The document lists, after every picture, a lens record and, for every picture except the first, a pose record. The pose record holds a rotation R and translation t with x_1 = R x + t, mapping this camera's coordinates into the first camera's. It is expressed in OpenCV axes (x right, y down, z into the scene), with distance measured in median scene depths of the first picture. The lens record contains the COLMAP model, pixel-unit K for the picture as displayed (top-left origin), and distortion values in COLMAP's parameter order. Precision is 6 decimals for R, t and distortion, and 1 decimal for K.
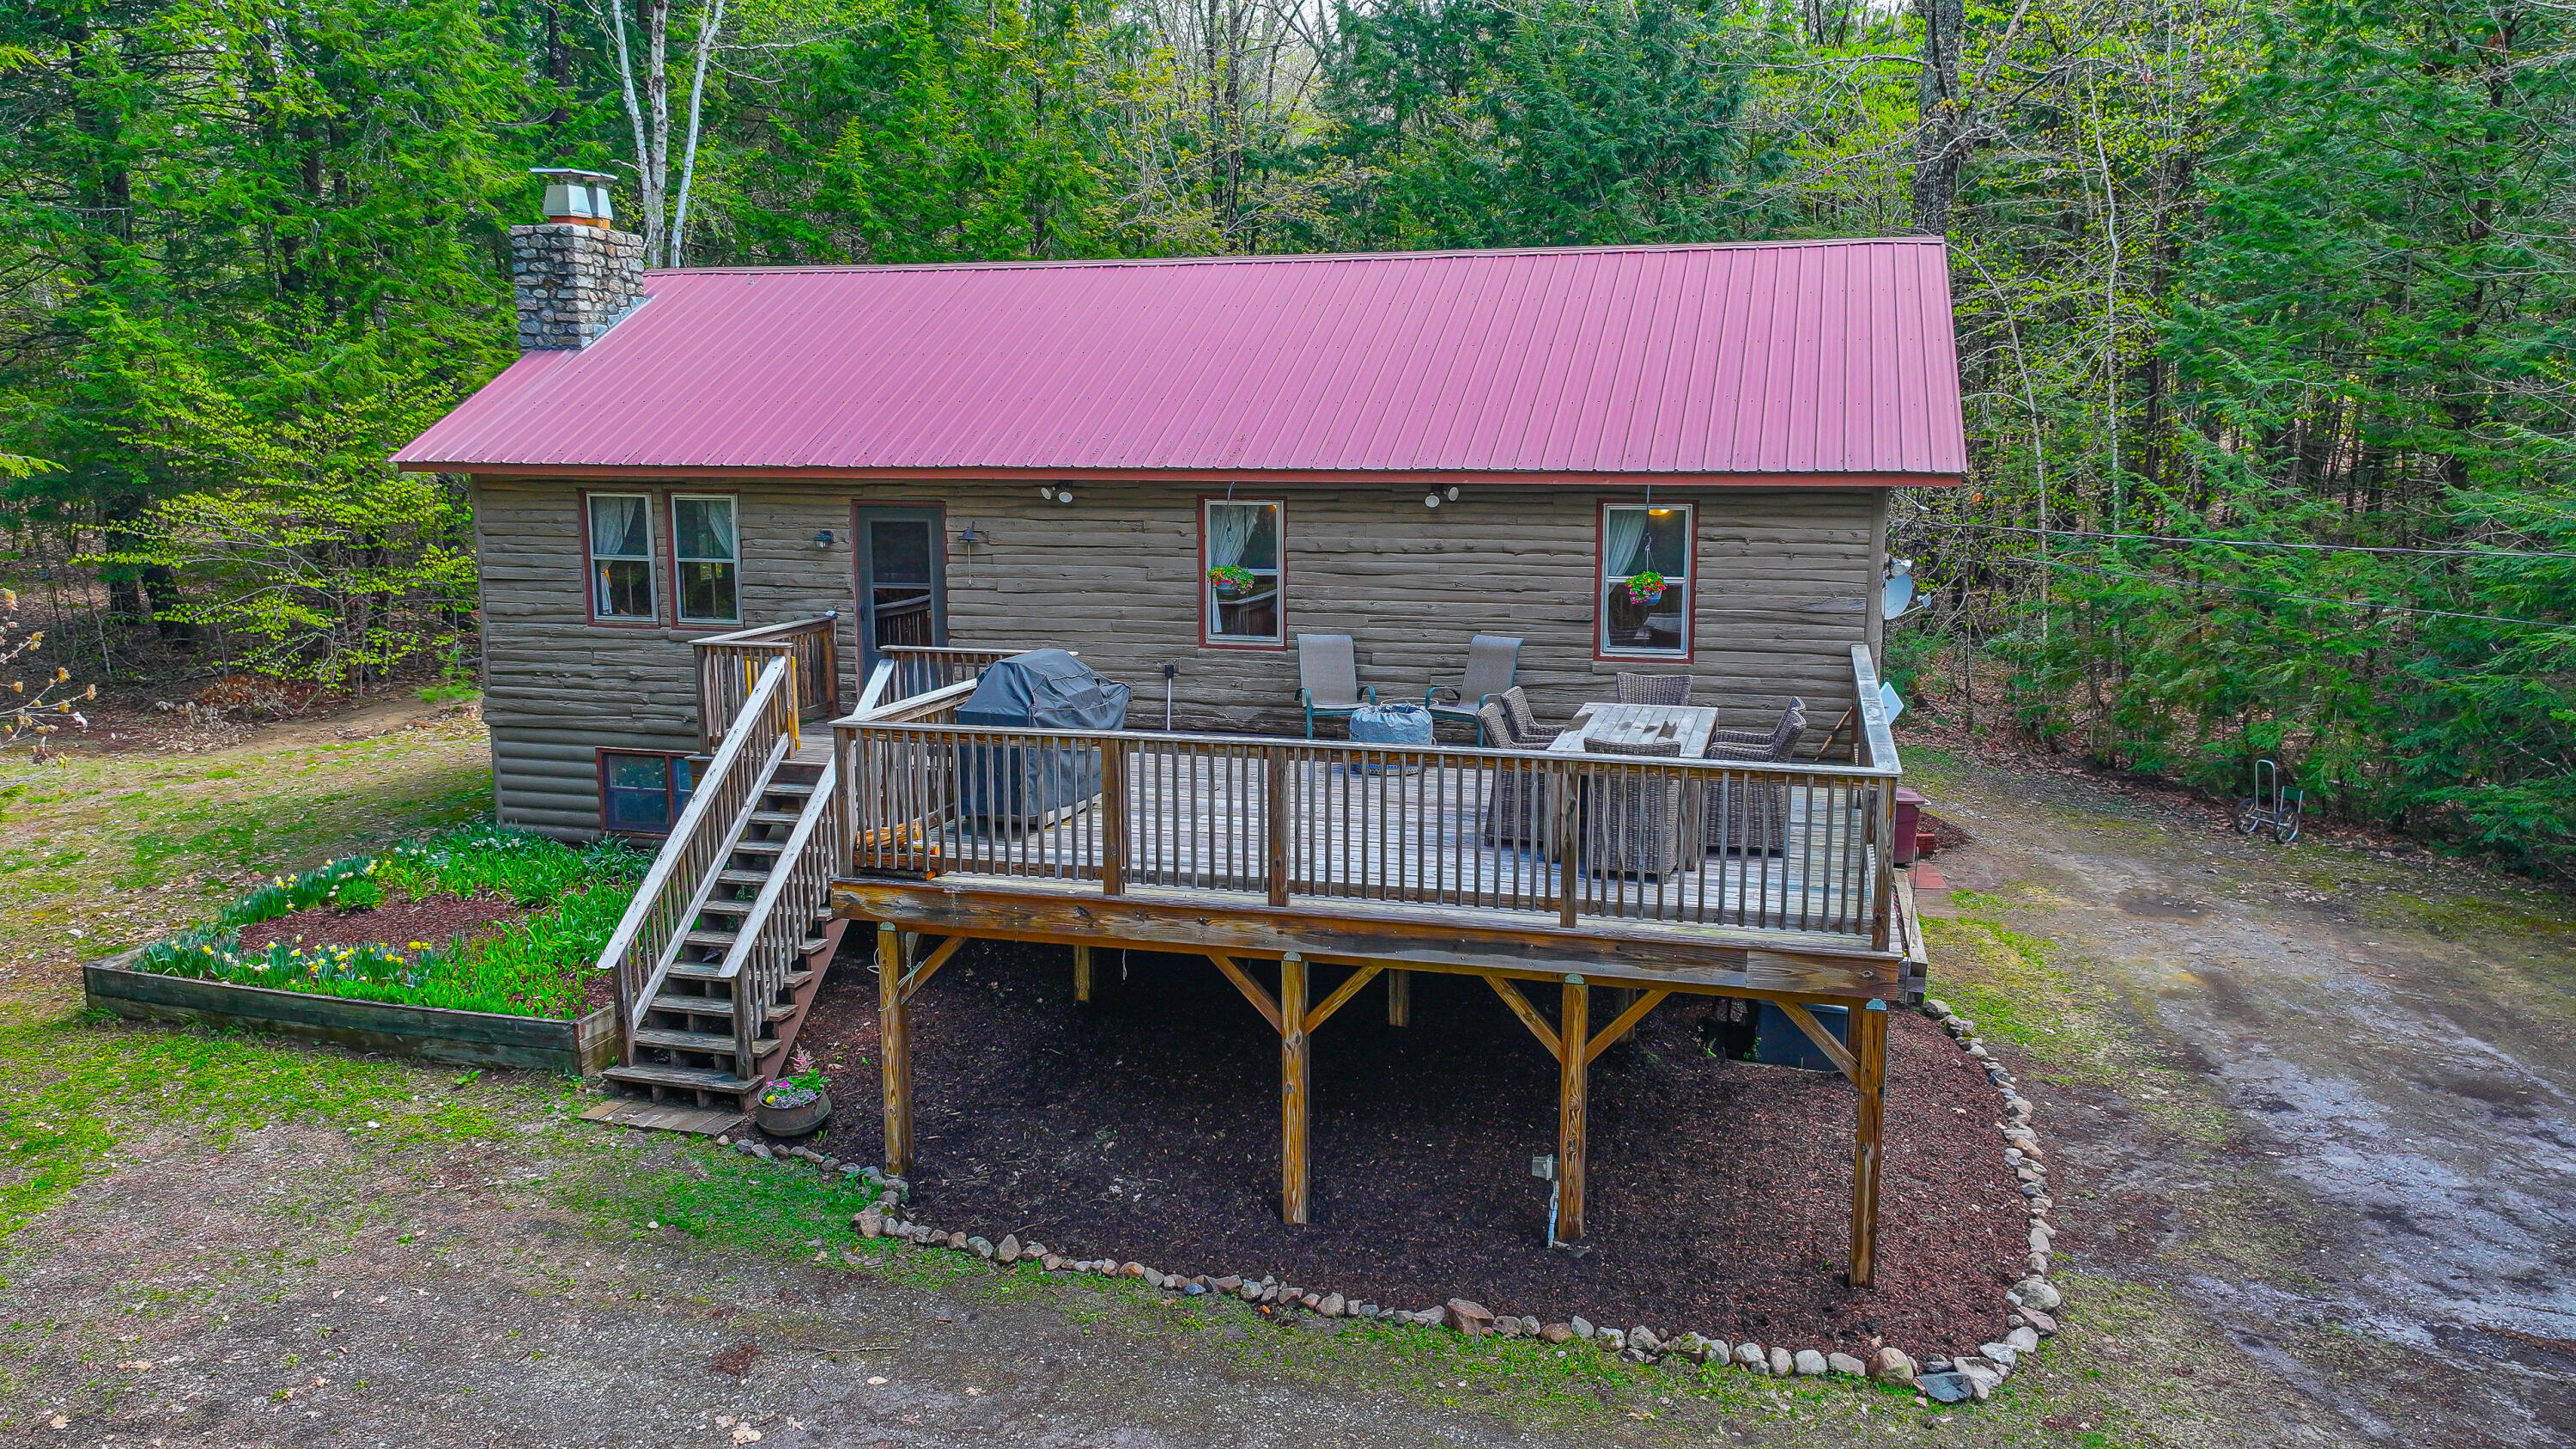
lens RADIAL K [[1815.9, 0, 1290.3], [0, 1815.9, 729.2], [0, 0, 1]] dist [-0.006813, 0.024730]
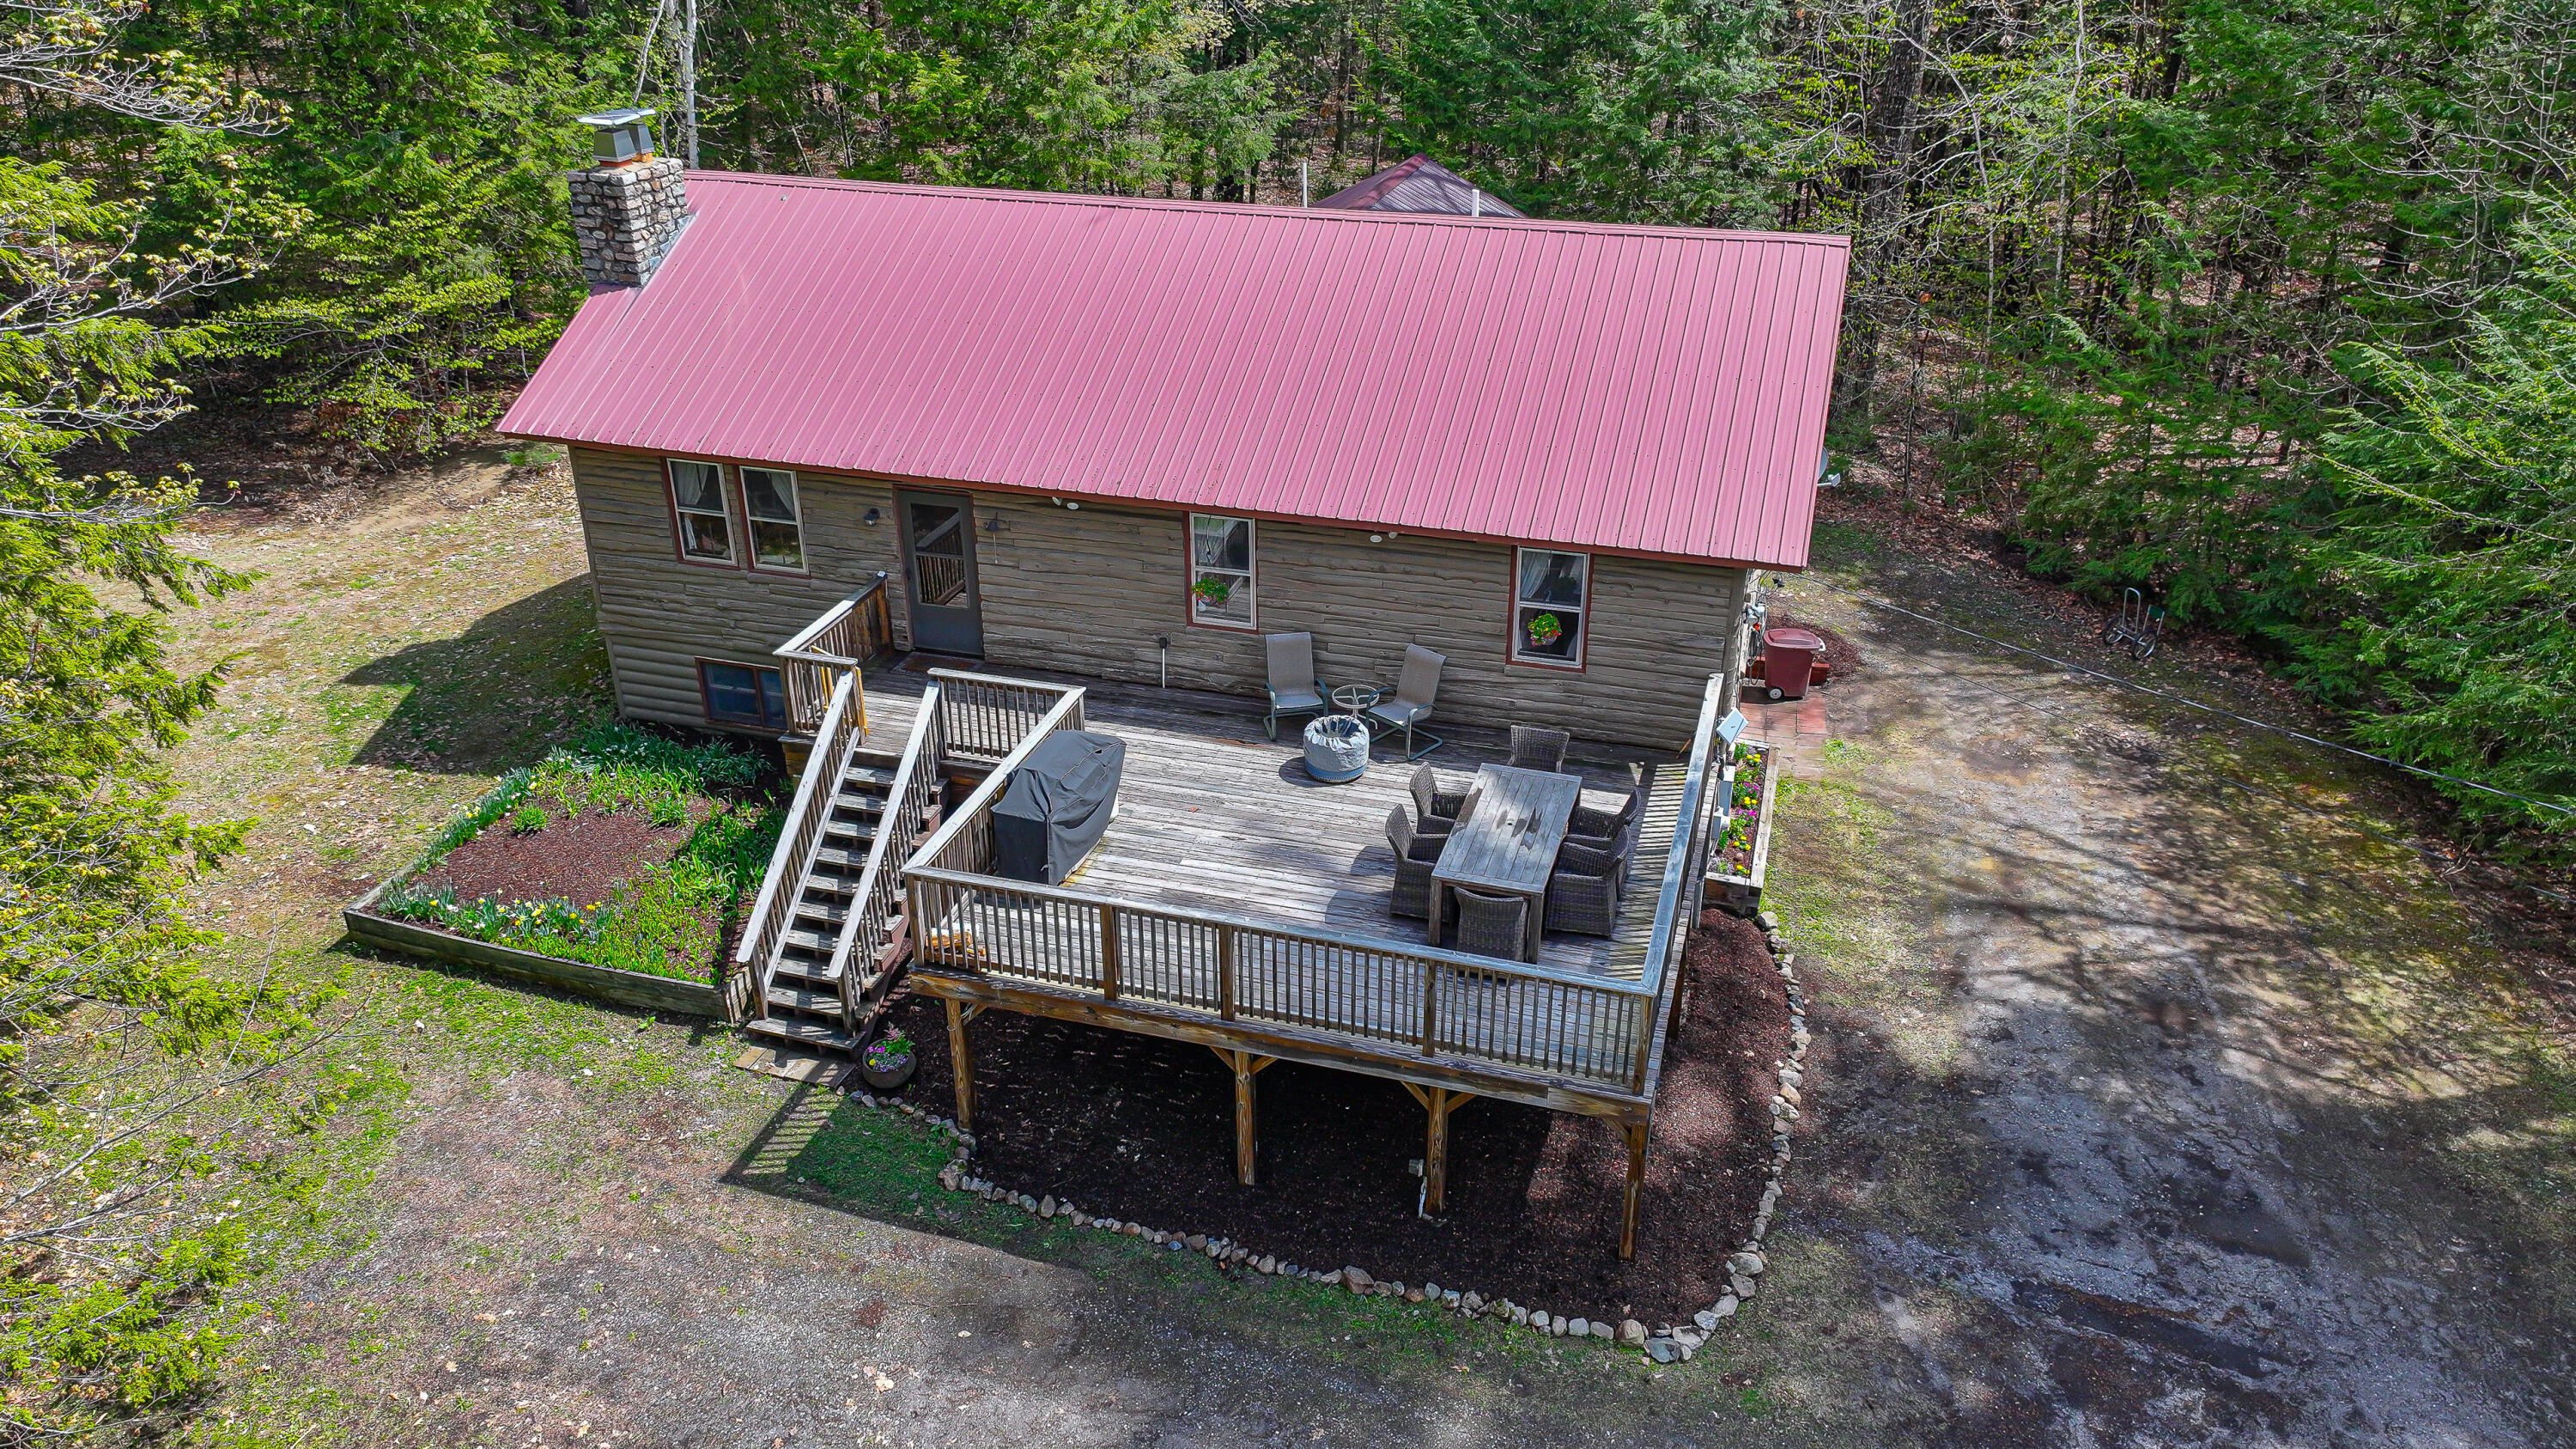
lens RADIAL K [[1809.6, 0, 1288.0], [0, 1809.6, 724.5], [0, 0, 1]] dist [0.002383, 0.004917]
pose [[0.999740, 0.007325, -0.021601, 0.057555], [-0.000357, 0.951947, 0.306261, -0.461830], [0.022806, -0.306174, 0.951702, -0.223814]]
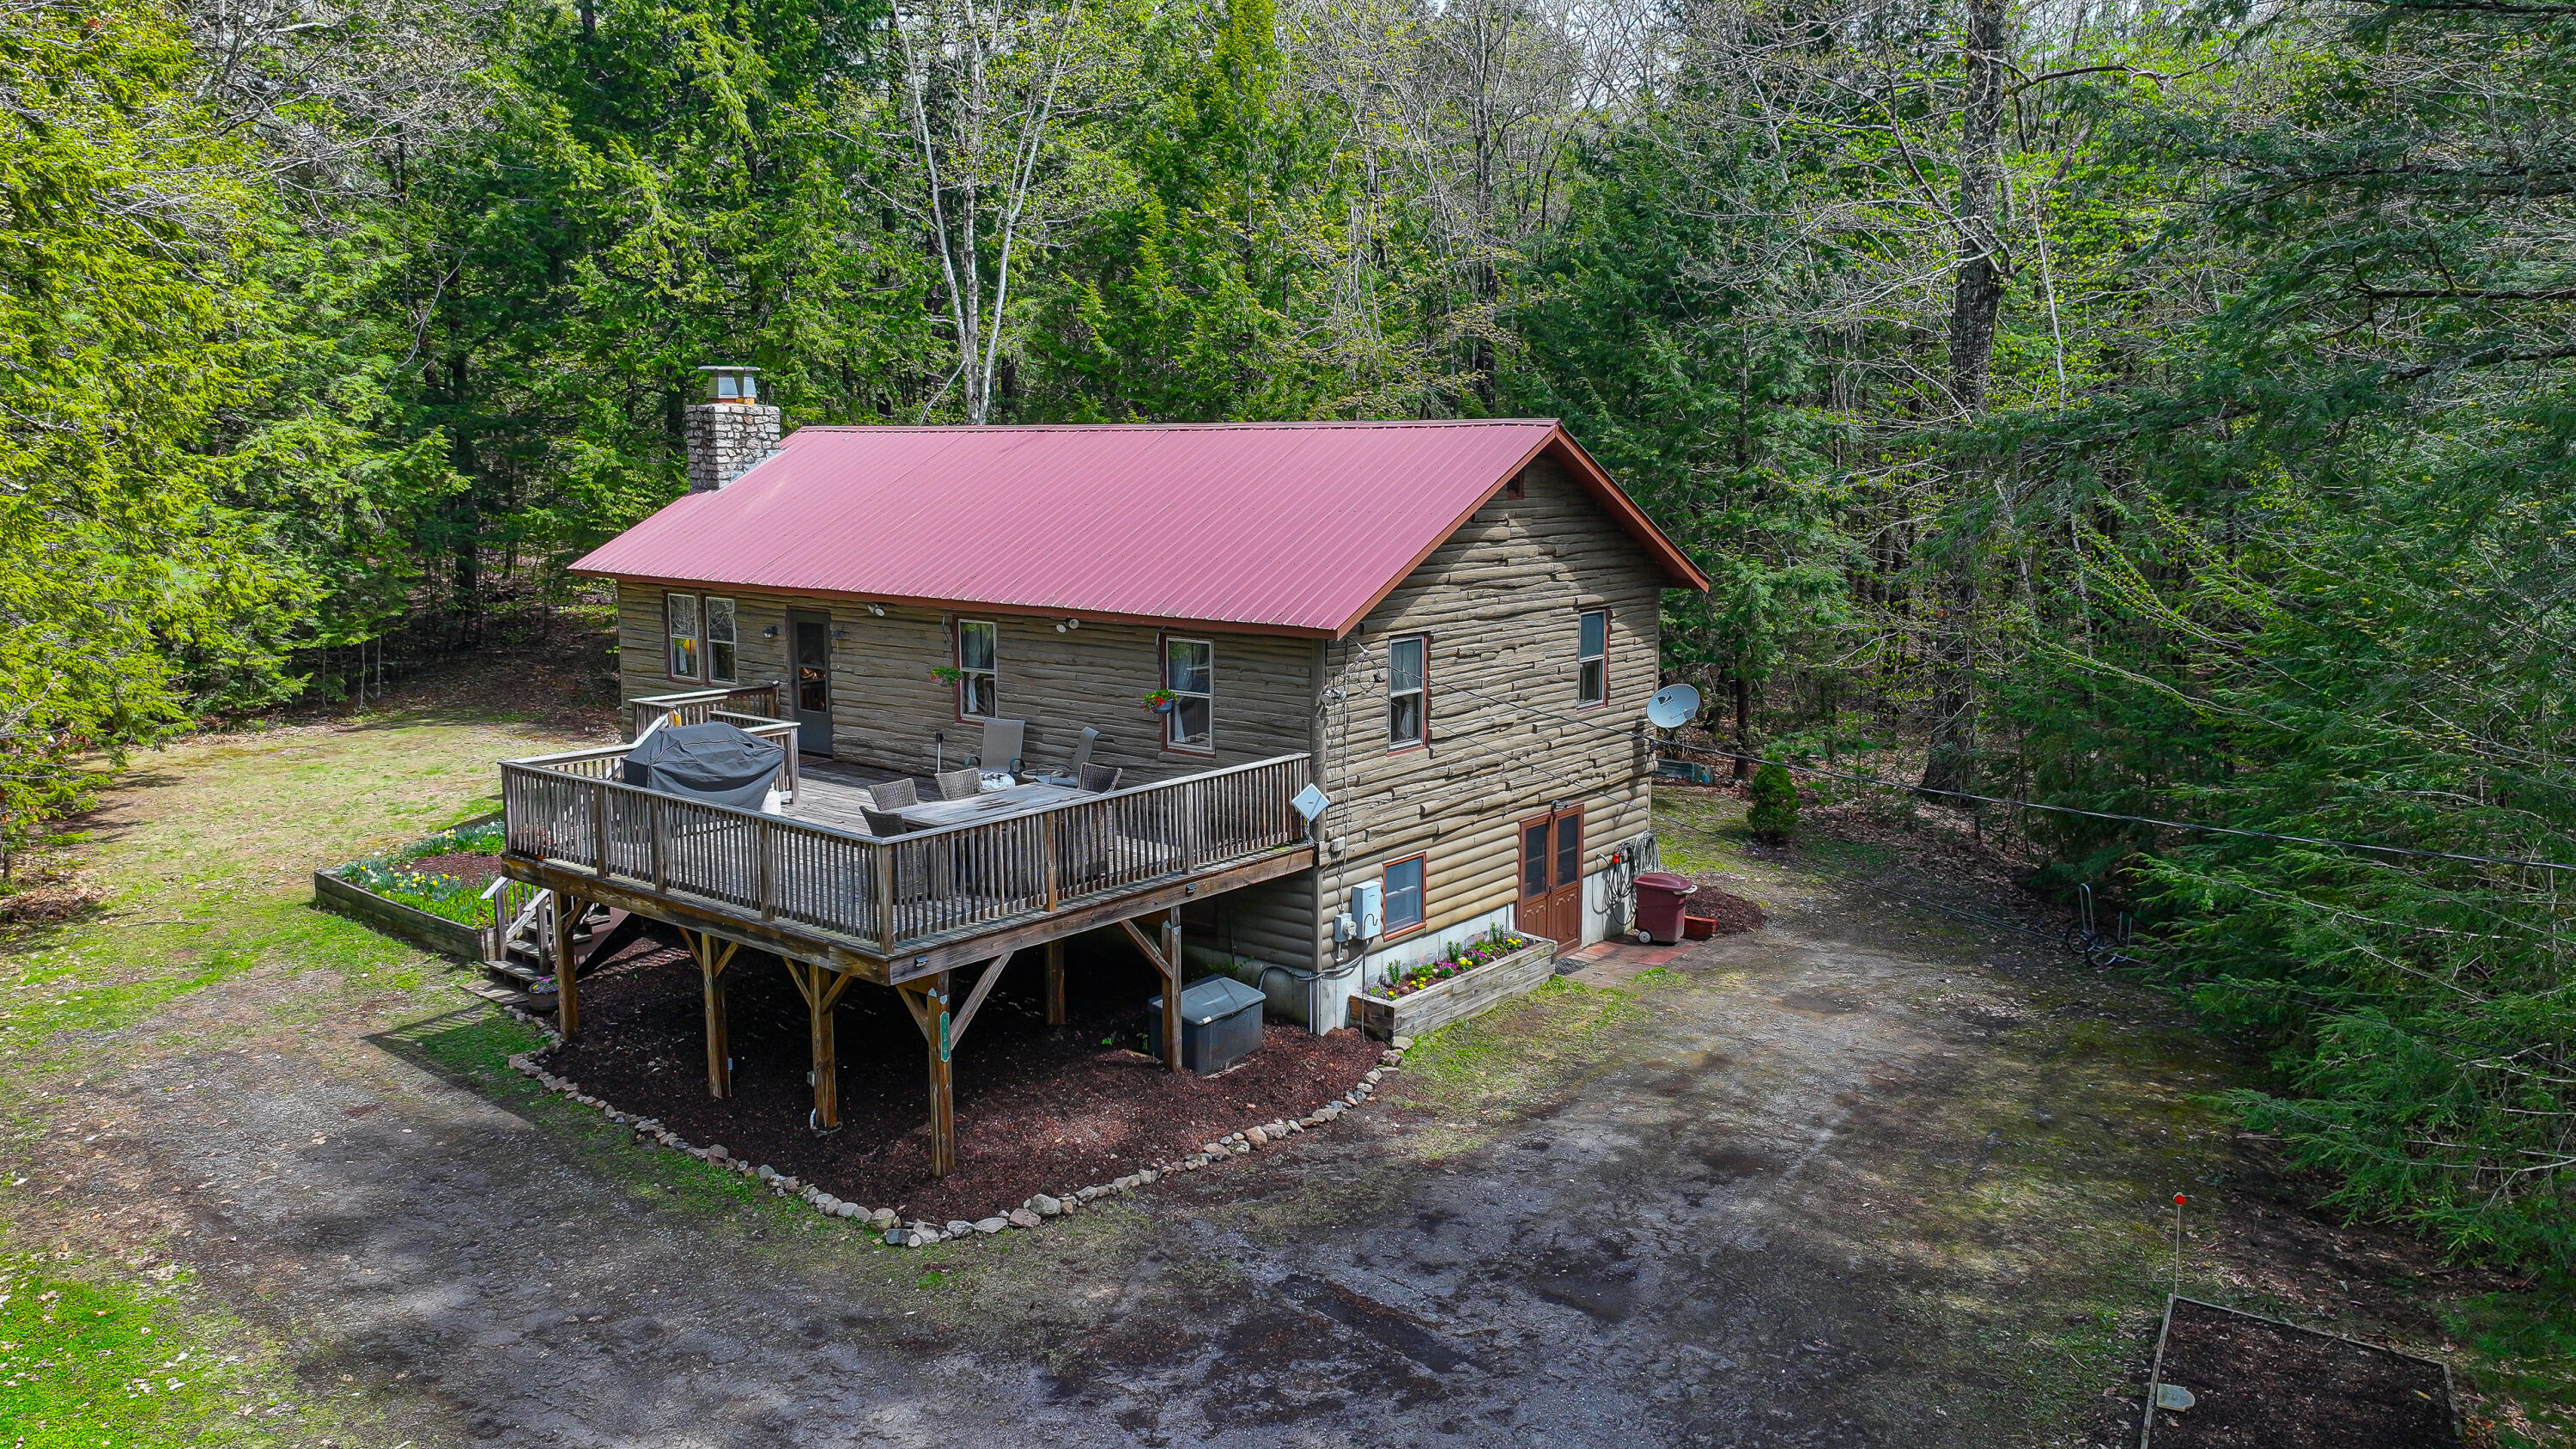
lens RADIAL K [[1809.6, 0, 1288.0], [0, 1809.6, 724.5], [0, 0, 1]] dist [0.002383, 0.004917]
pose [[0.917417, 0.061379, -0.393165, 0.963806], [-0.068059, 0.997677, -0.003056, -0.073768], [0.392064, 0.029562, 0.919463, -0.242993]]
